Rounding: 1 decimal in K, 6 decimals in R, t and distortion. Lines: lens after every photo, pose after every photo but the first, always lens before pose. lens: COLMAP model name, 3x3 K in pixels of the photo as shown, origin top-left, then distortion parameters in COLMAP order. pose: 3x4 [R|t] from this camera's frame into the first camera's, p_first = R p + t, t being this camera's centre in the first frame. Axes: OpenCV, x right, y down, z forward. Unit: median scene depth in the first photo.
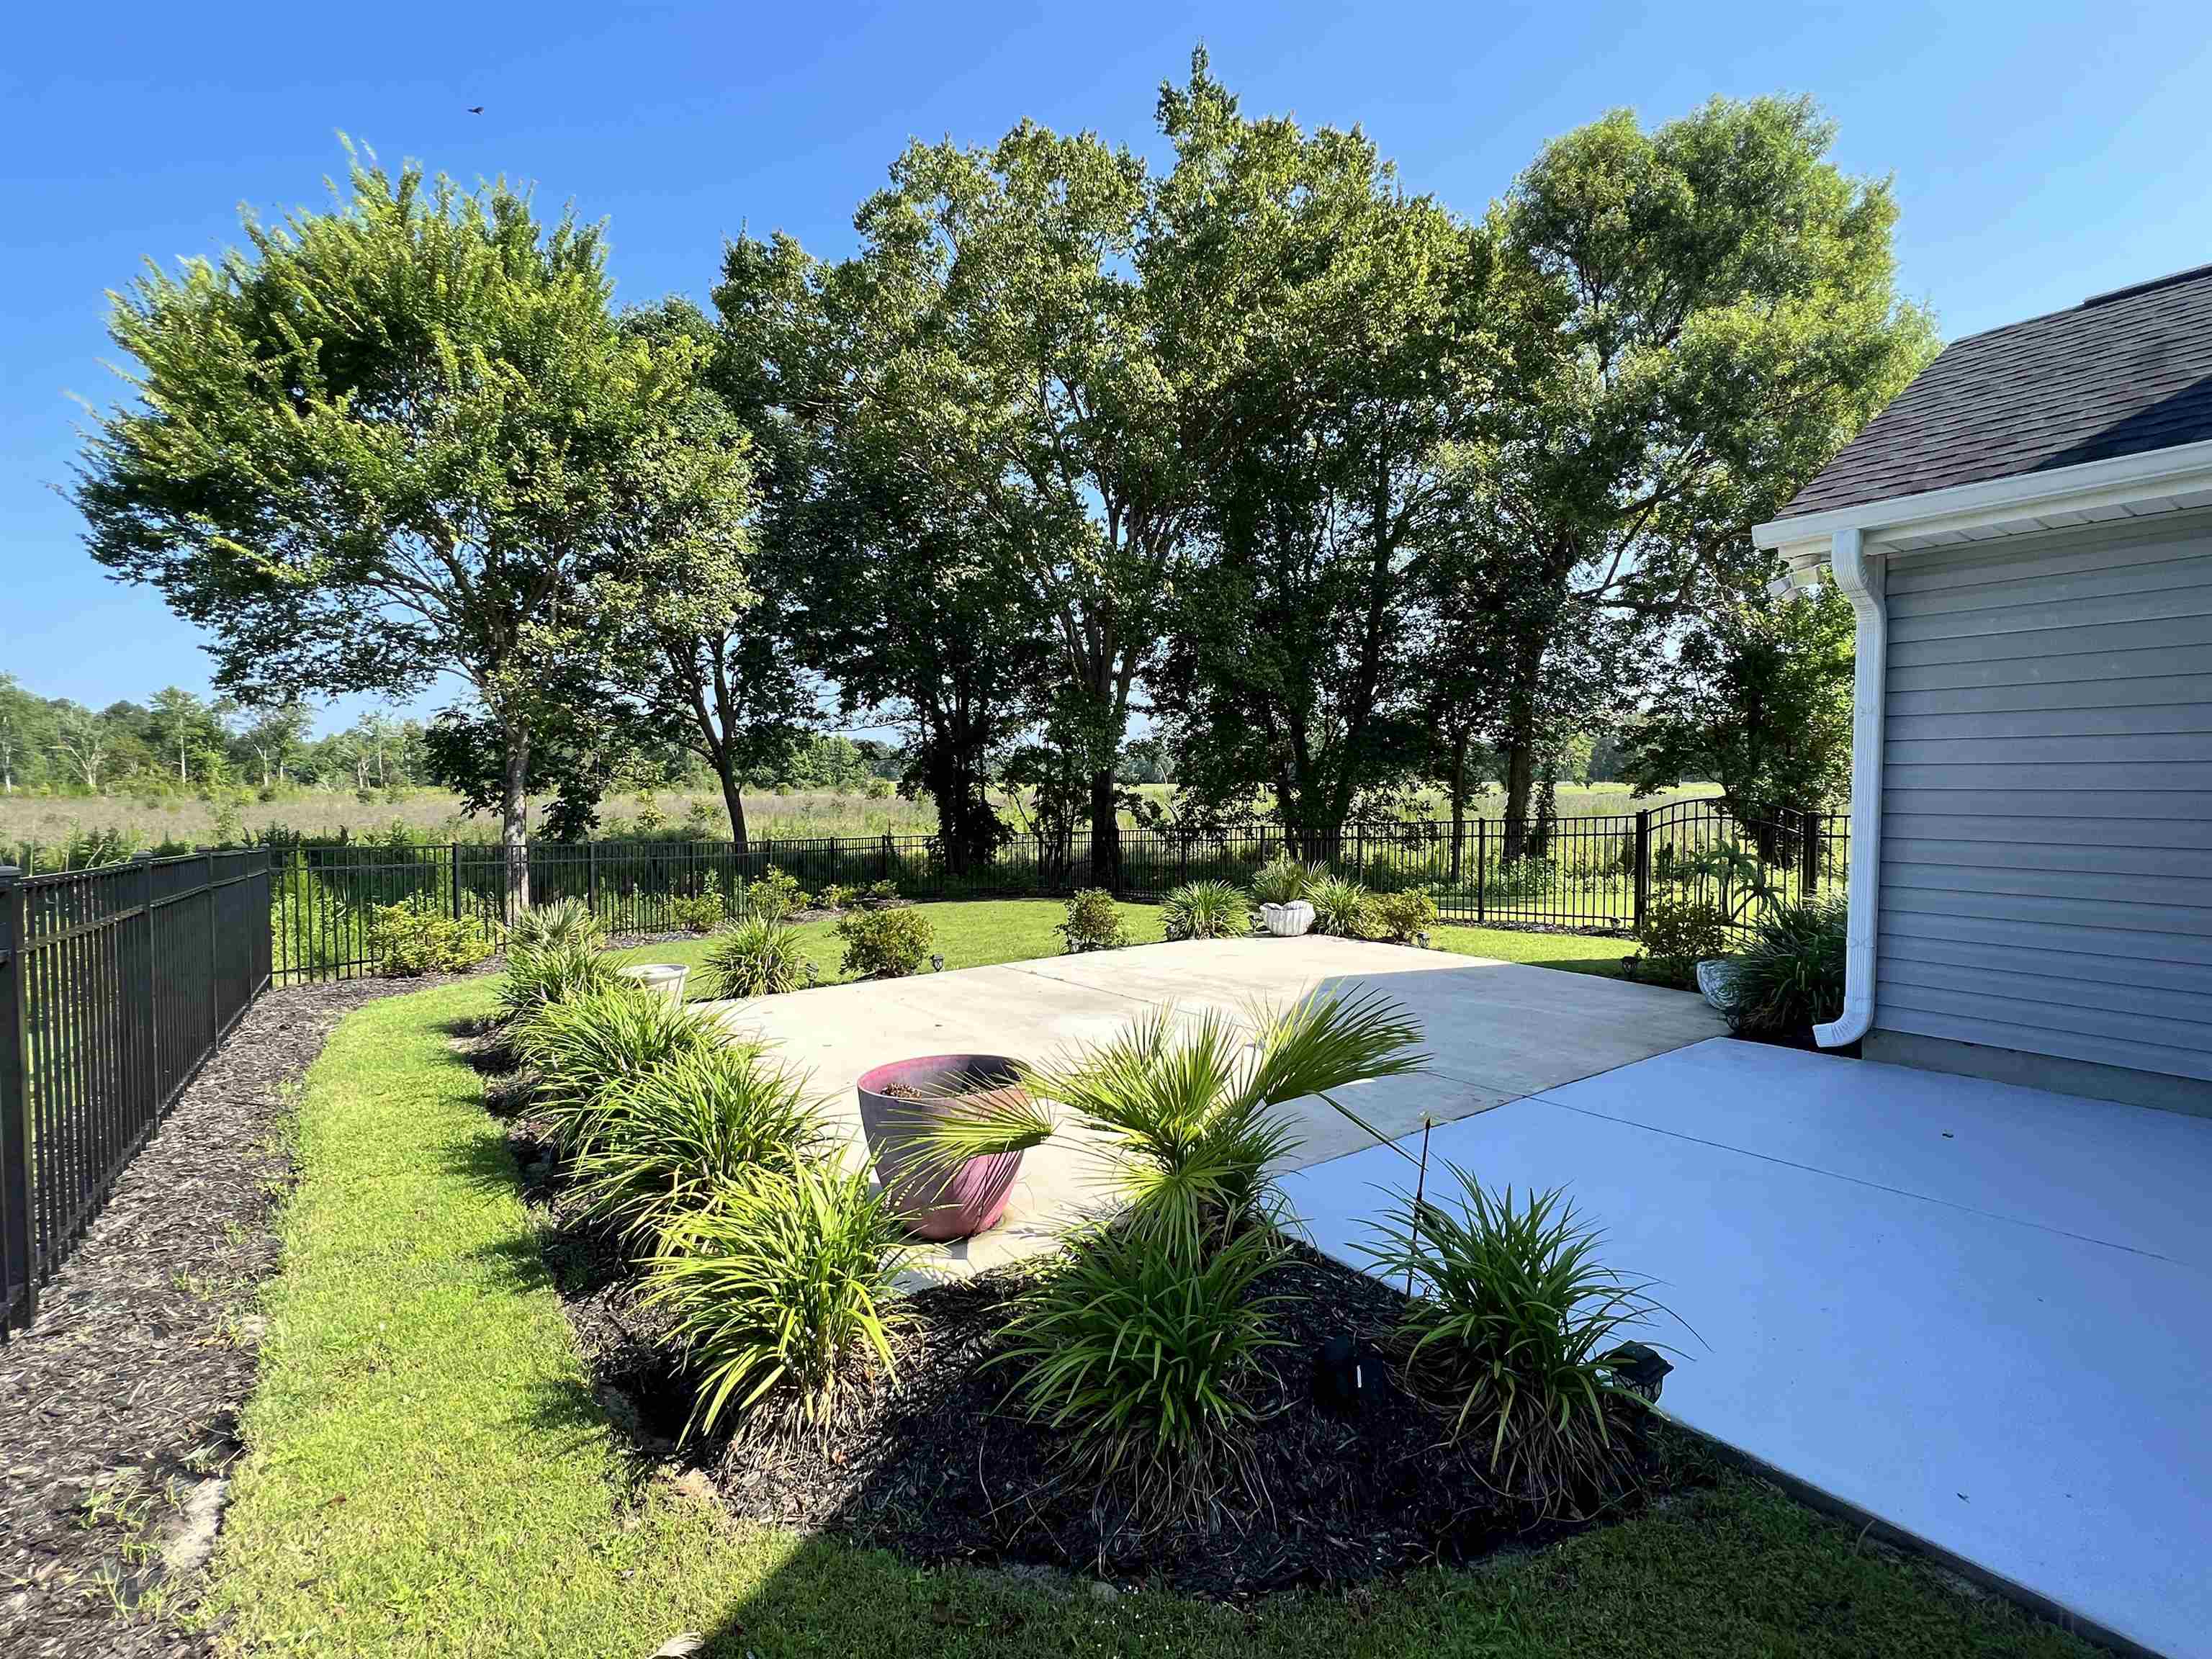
lens RADIAL K [[1014.6, 0, 1101.7], [0, 1014.6, 824.1], [0, 0, 1]] dist [-0.001096, 0.001268]
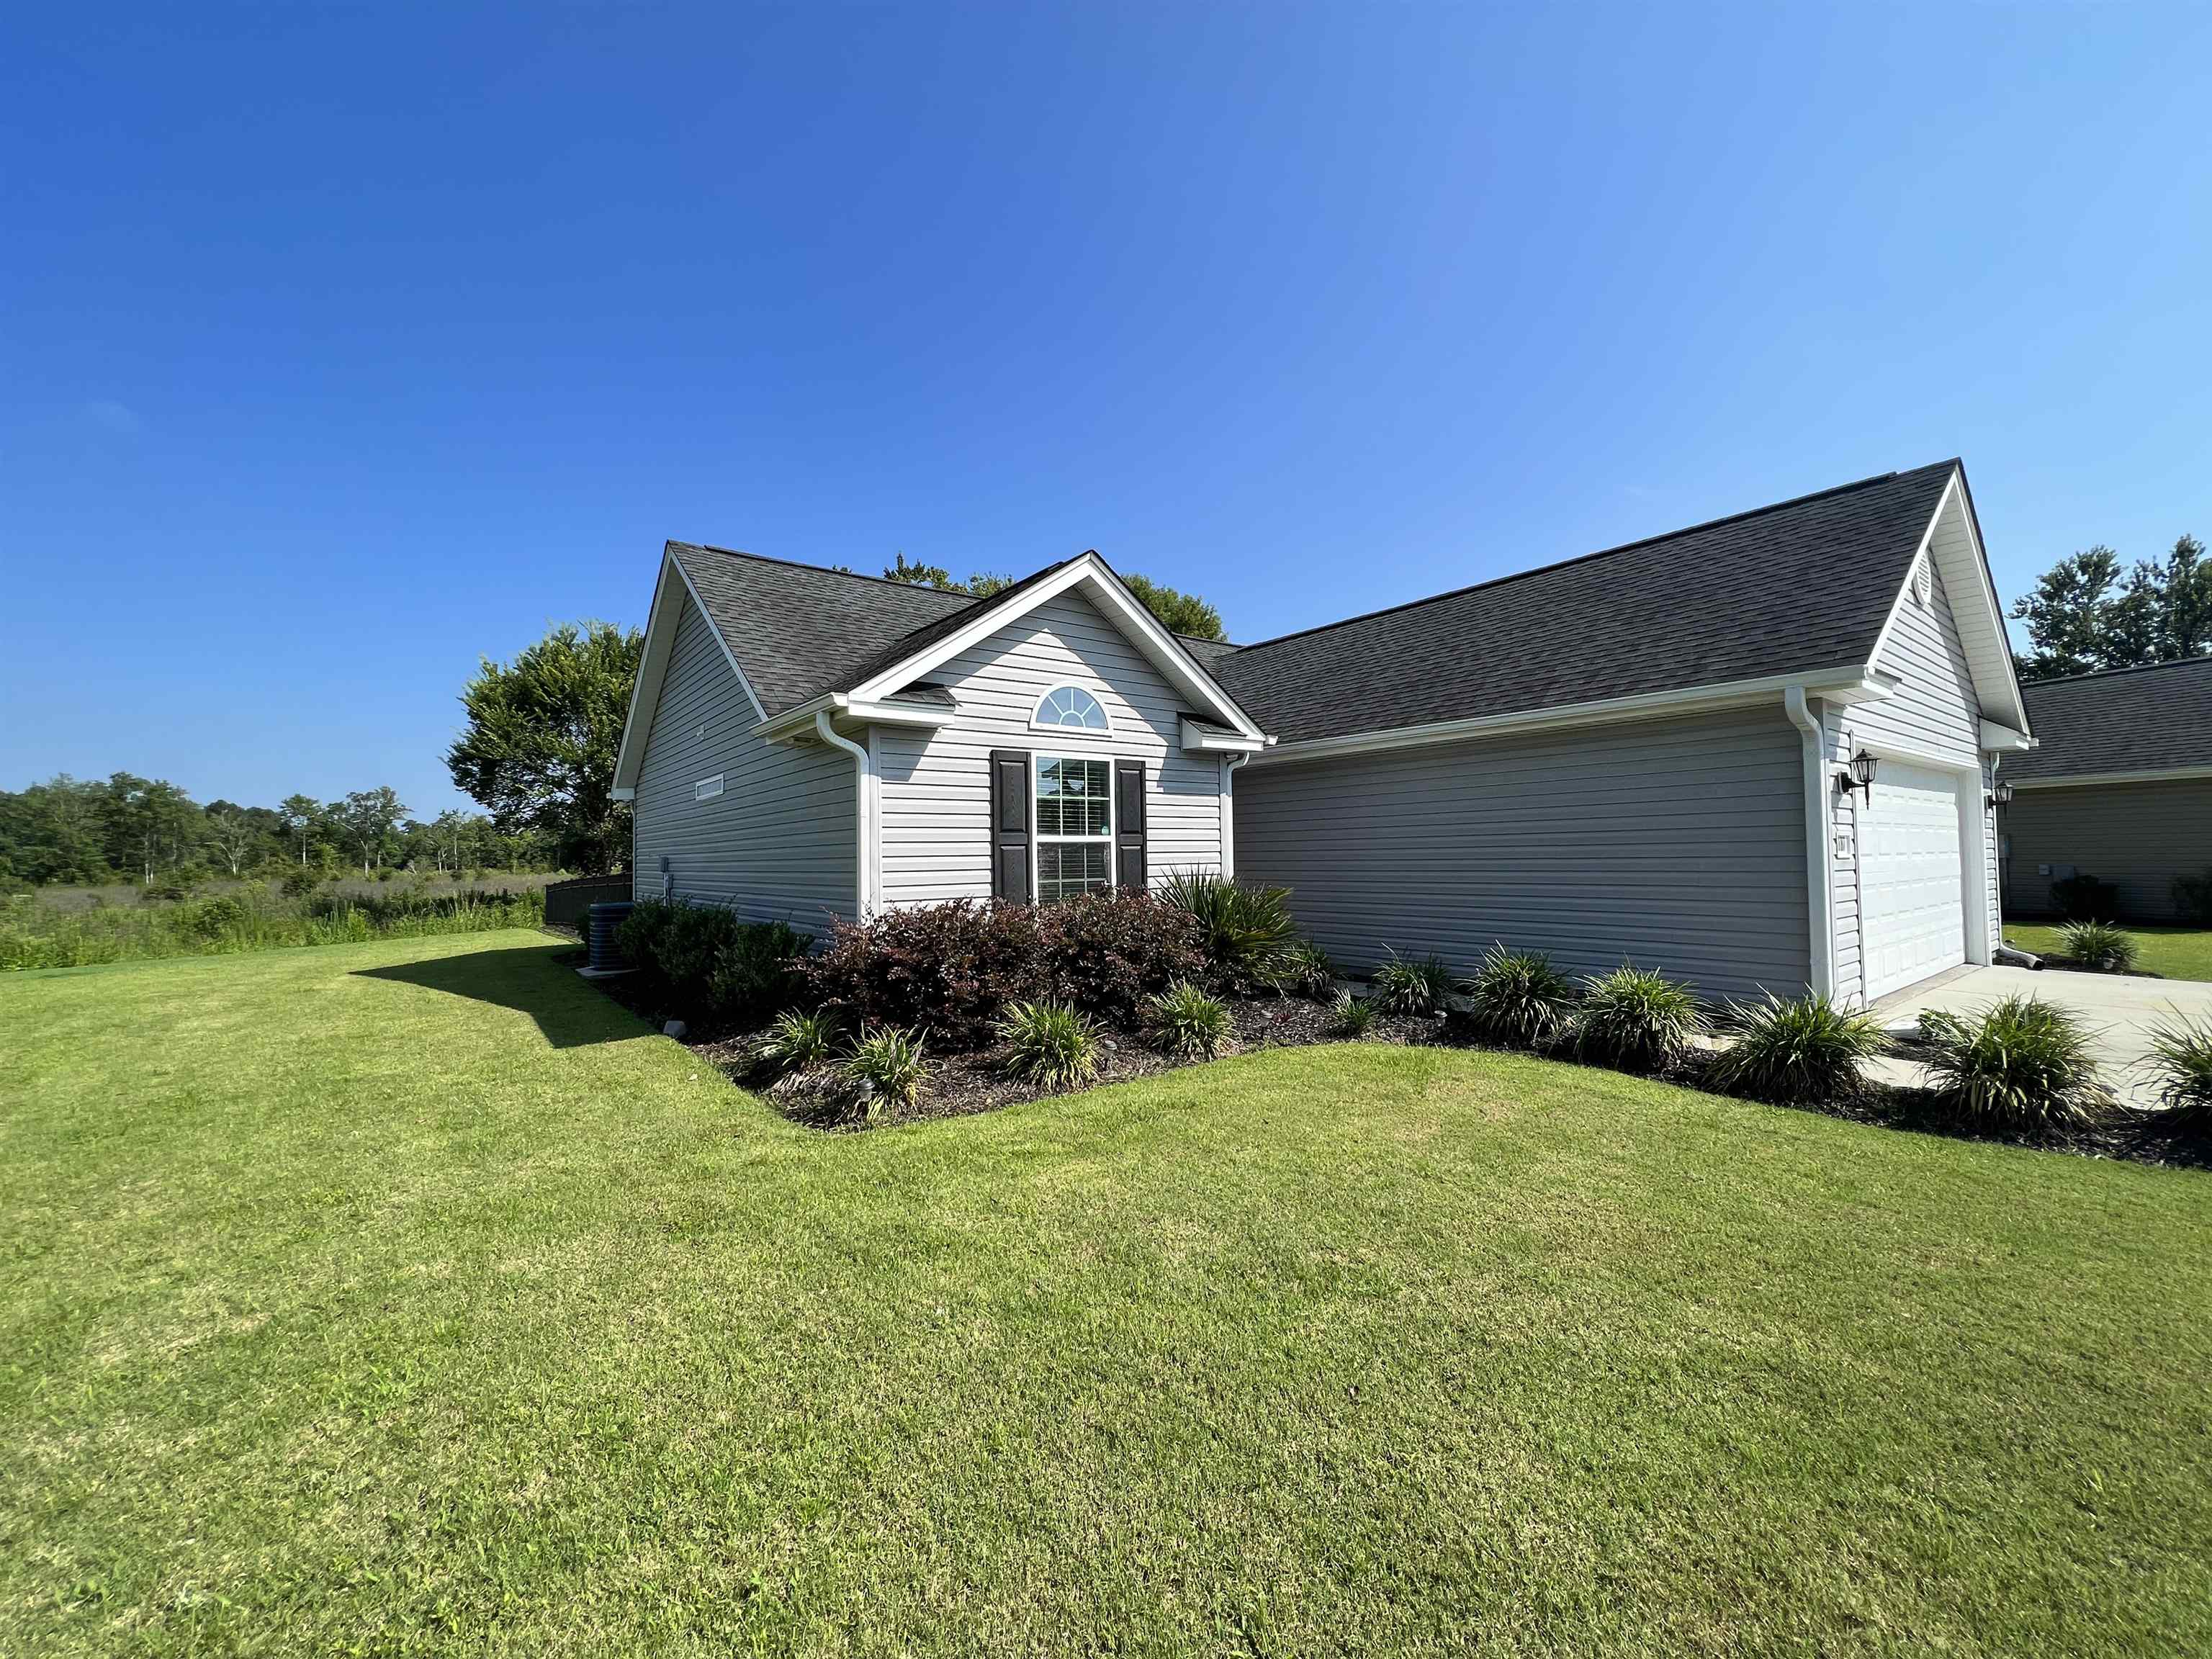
lens RADIAL K [[893.1, 0, 1105.3], [0, 893.1, 835.9], [0, 0, 1]] dist [-0.005848, 0.000314]
pose [[0.999305, -0.015959, 0.033694, 0.413522], [0.018018, 0.997931, -0.061710, 0.031713], [-0.032640, 0.062274, 0.997525, -0.896538]]
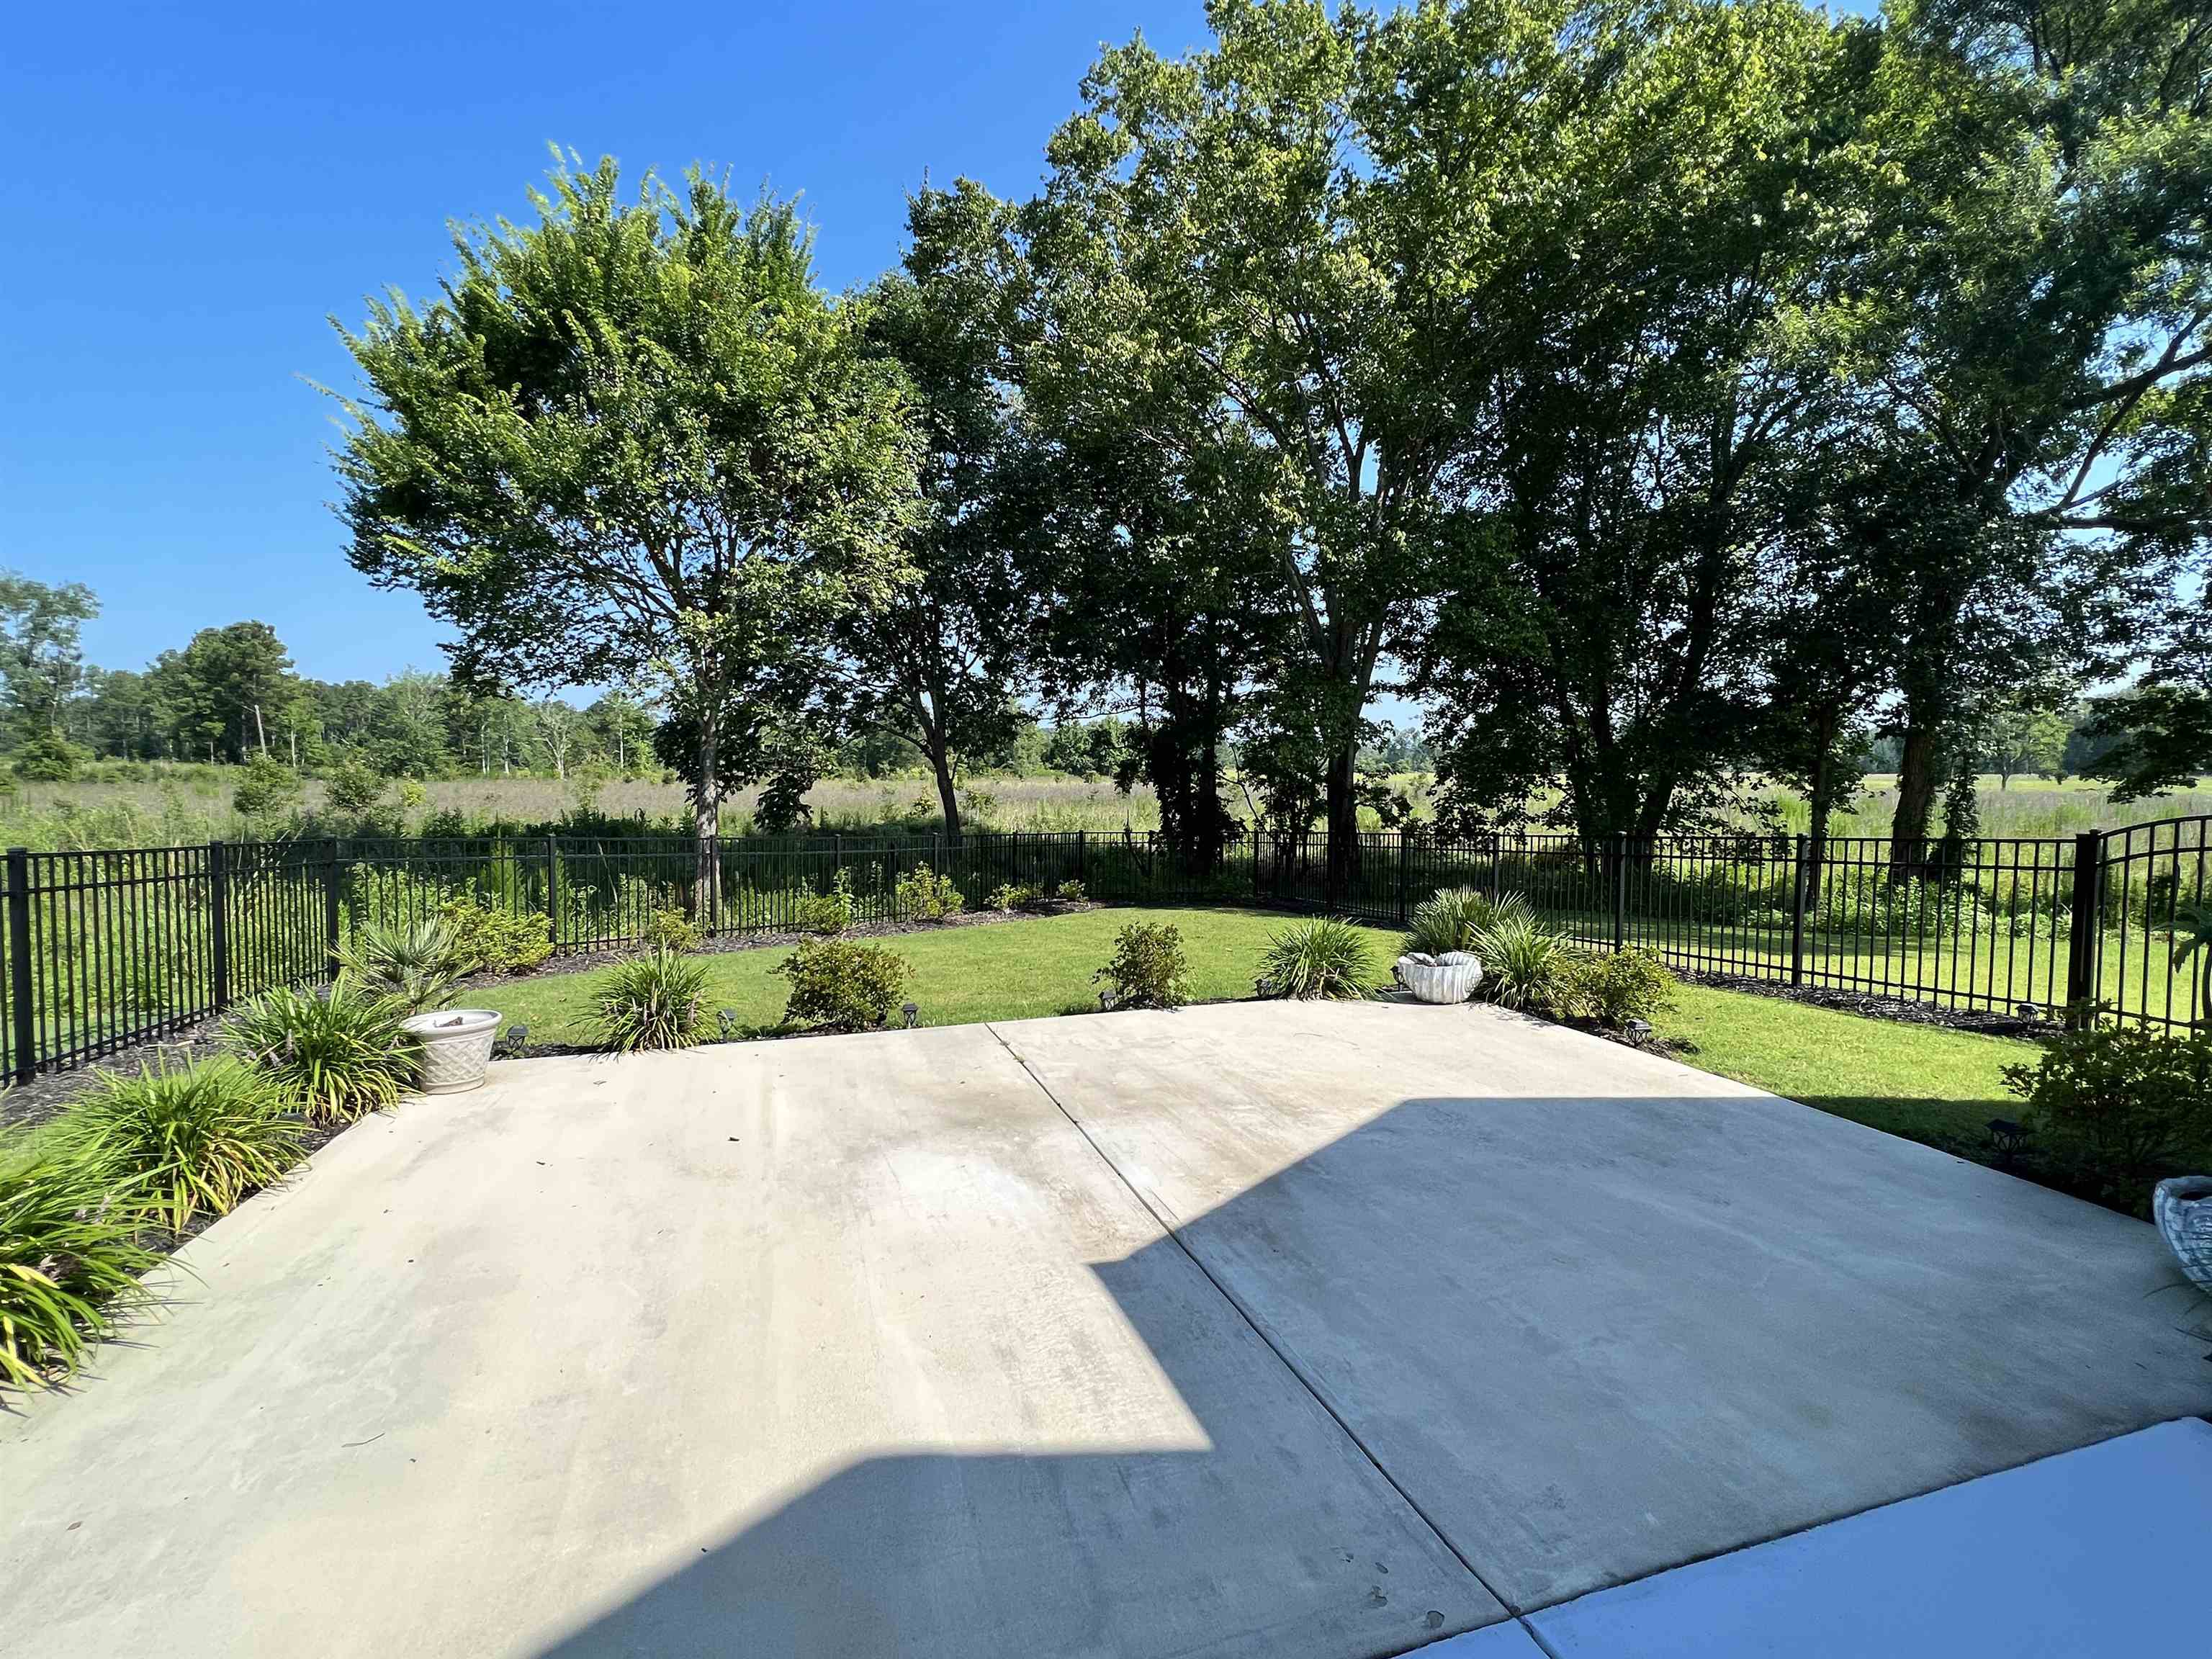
lens RADIAL K [[1014.6, 0, 1104.1], [0, 1014.6, 824.8], [0, 0, 1]] dist [-0.001096, 0.001268]
pose [[0.951612, 0.022013, -0.306511, 0.084720], [-0.018262, 0.999719, 0.015101, -0.008541], [0.306758, -0.008773, 0.951747, 0.129389]]
